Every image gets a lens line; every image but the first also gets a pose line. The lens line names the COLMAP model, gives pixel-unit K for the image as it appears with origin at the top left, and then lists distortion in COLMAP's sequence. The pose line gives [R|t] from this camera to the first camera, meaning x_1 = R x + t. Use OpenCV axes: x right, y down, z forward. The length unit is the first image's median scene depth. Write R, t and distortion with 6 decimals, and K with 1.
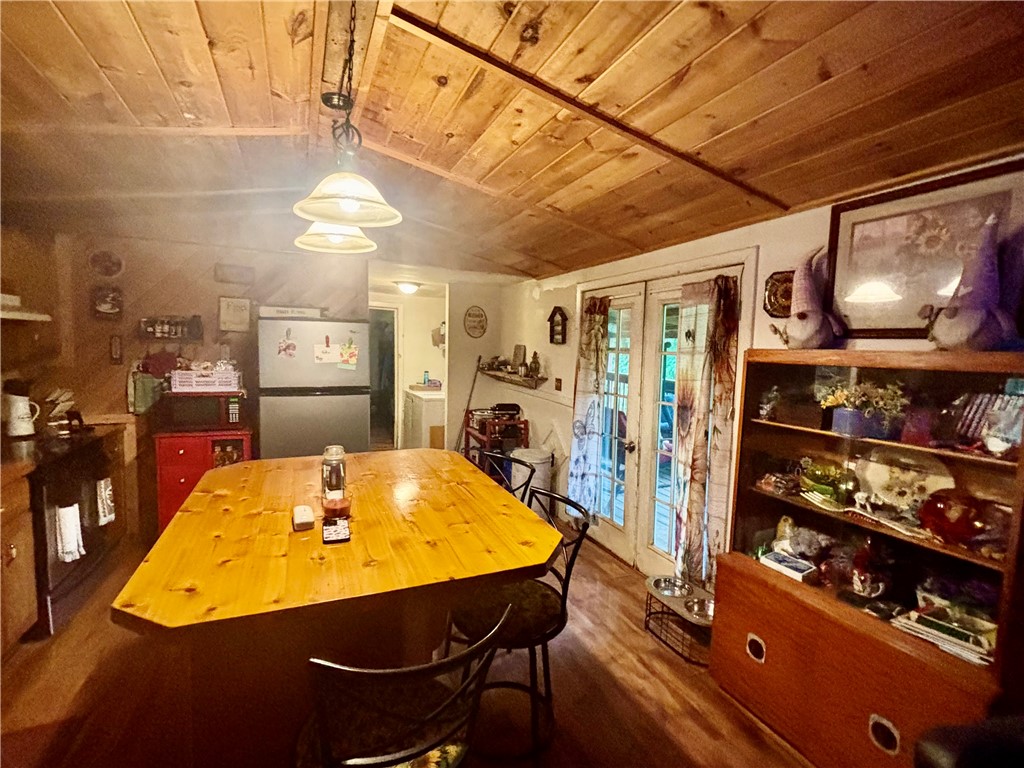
lens RADIAL K [[472.0, 0, 510.8], [0, 472.0, 387.0], [0, 0, 1]] dist [0.013414, -0.004206]
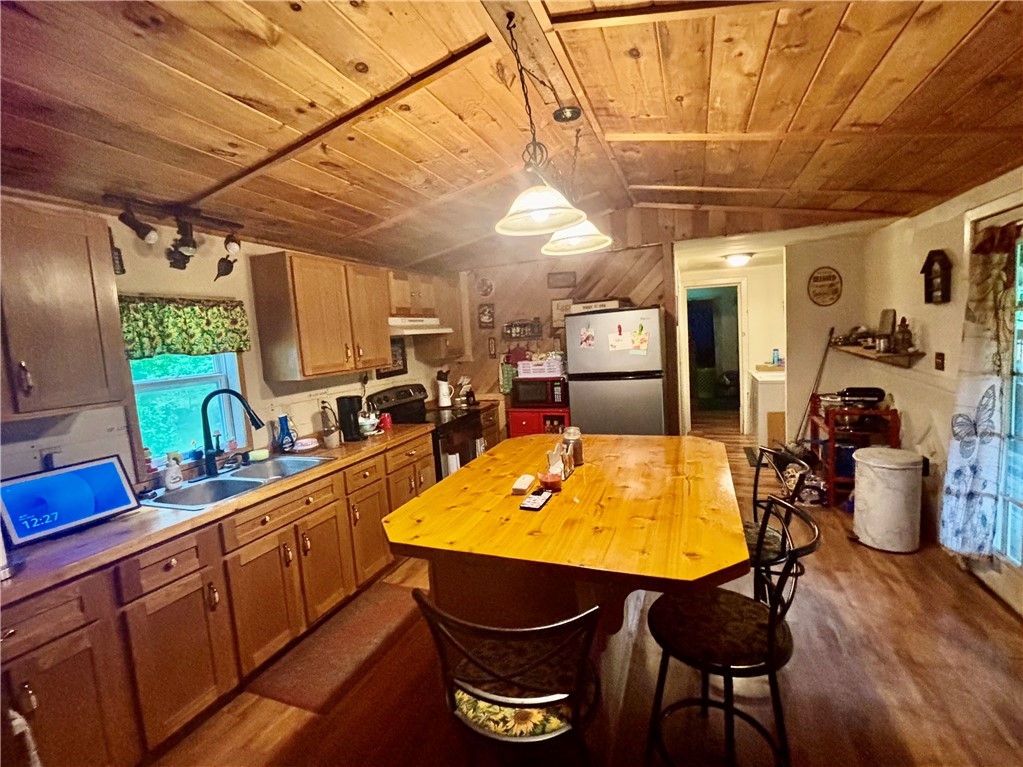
lens RADIAL K [[458.0, 0, 509.9], [0, 458.0, 385.4], [0, 0, 1]] dist [0.017158, -0.003987]
pose [[0.711934, 0.004304, -0.702234, 0.160335], [0.023351, 0.999283, 0.029798, -0.006494], [0.701858, -0.037612, 0.711323, 0.068164]]
